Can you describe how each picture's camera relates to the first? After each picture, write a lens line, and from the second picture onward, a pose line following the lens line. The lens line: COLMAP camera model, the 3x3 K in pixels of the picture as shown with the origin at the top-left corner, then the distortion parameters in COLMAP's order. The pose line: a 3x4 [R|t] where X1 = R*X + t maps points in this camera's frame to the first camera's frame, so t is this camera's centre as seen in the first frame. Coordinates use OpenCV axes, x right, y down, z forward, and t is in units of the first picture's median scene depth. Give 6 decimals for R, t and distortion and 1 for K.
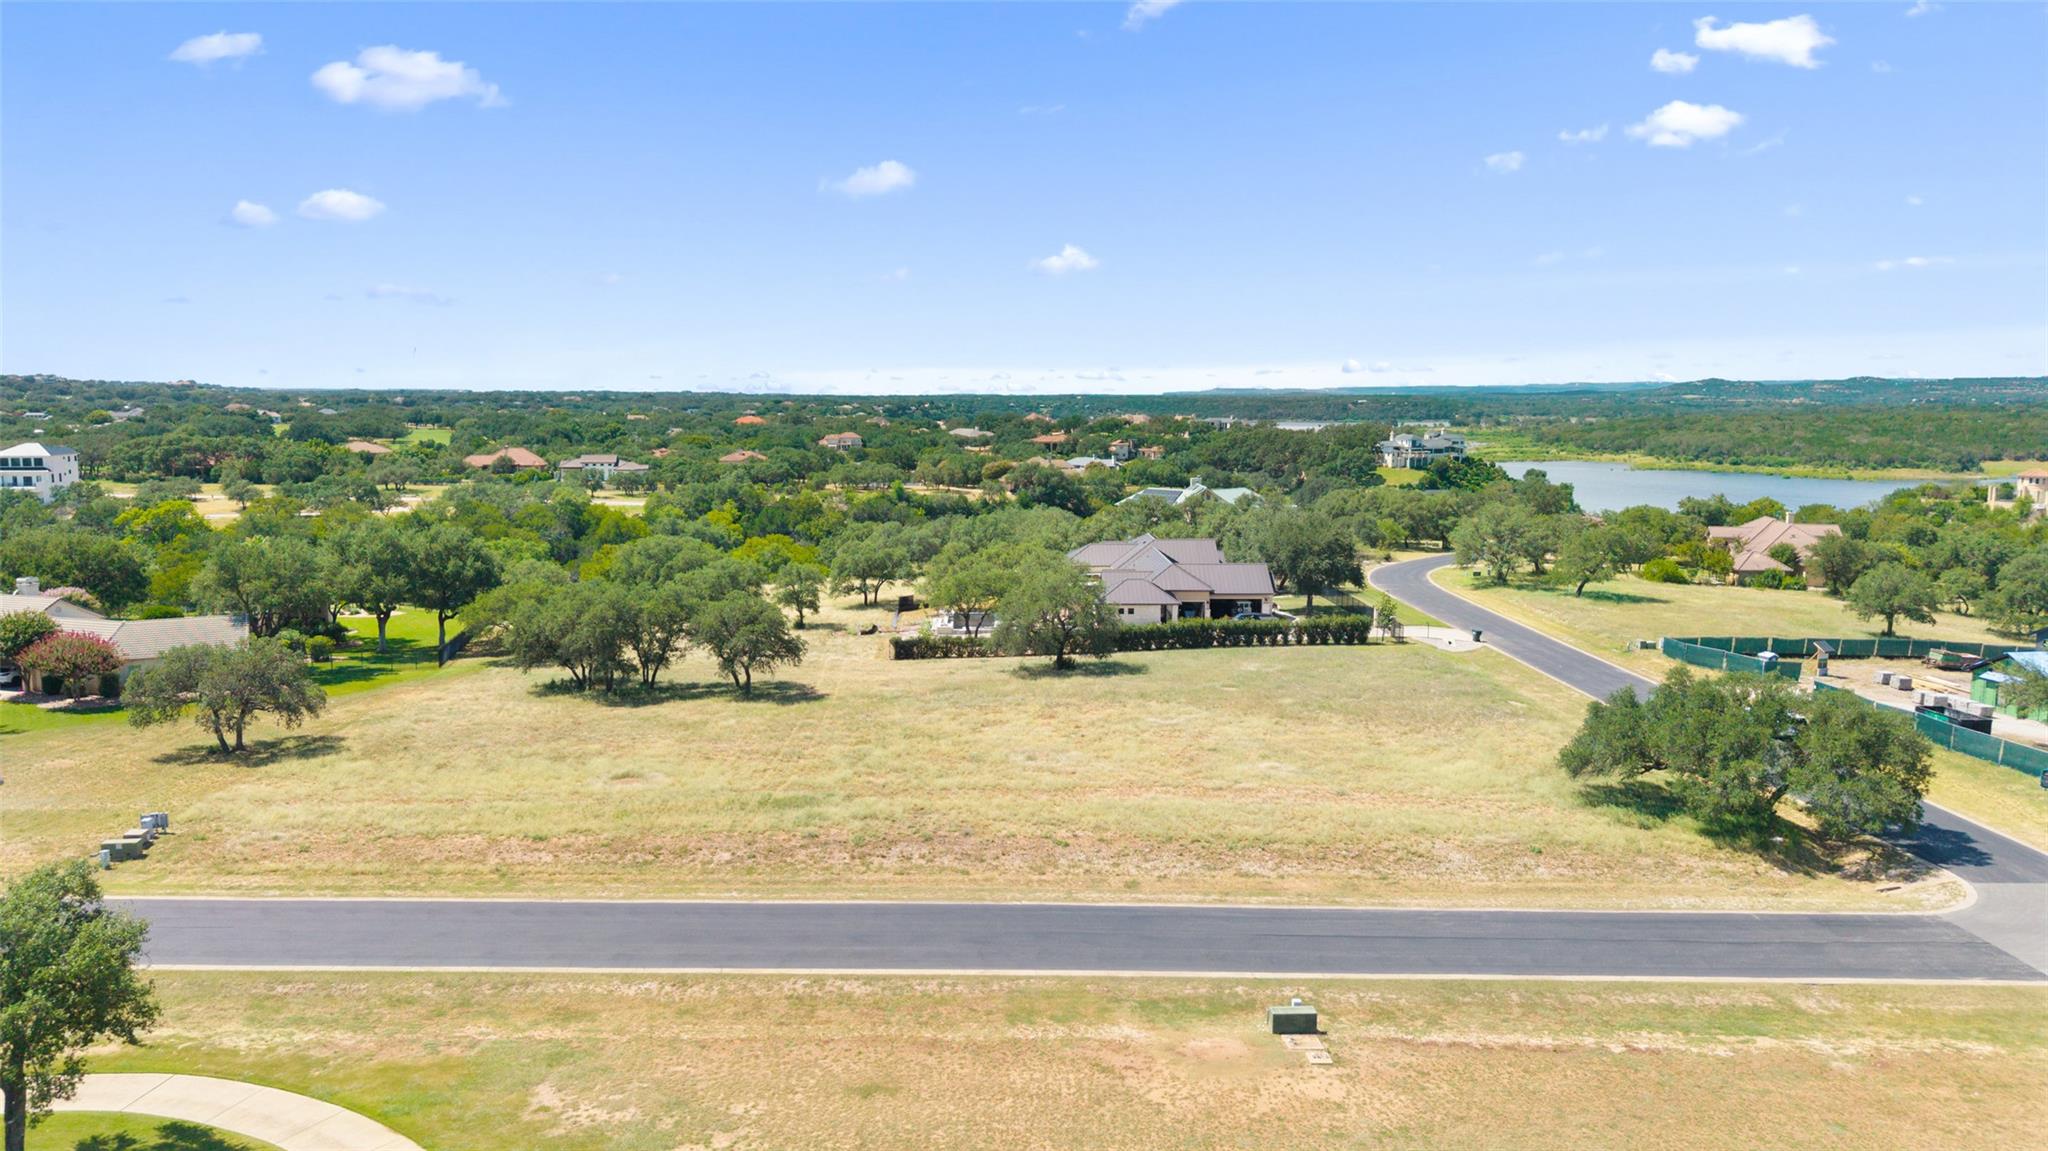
lens RADIAL K [[1374.5, 0, 1024.0], [0, 1374.5, 575.5], [0, 0, 1]] dist [-0.000957, -0.015714]
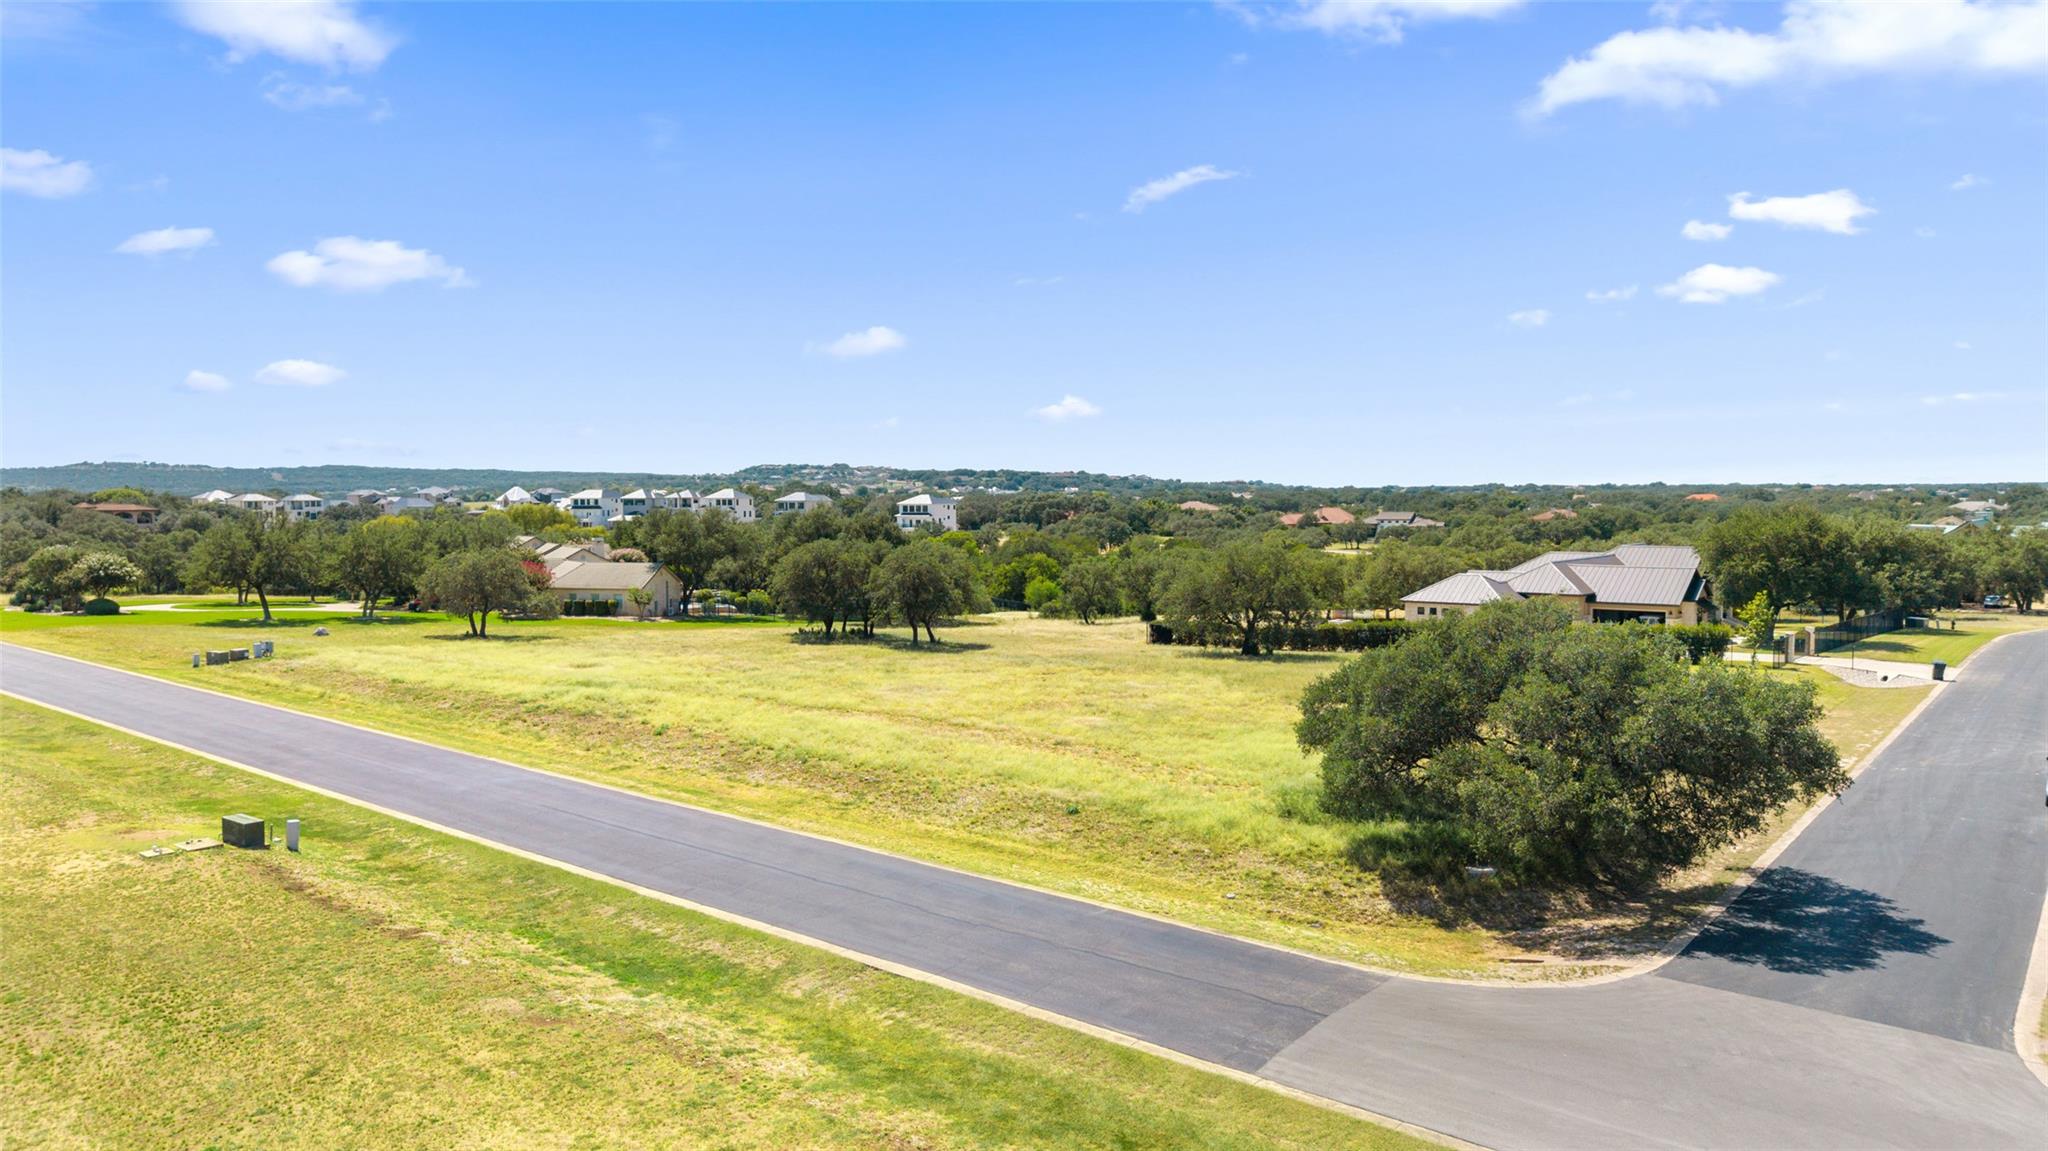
lens RADIAL K [[1374.5, 0, 1024.0], [0, 1374.5, 575.5], [0, 0, 1]] dist [-0.000957, -0.015714]
pose [[0.775804, 0.028666, -0.630322, 1.078076], [-0.067176, 0.997042, -0.037336, 0.139285], [0.627387, 0.071307, 0.775436, 0.554039]]
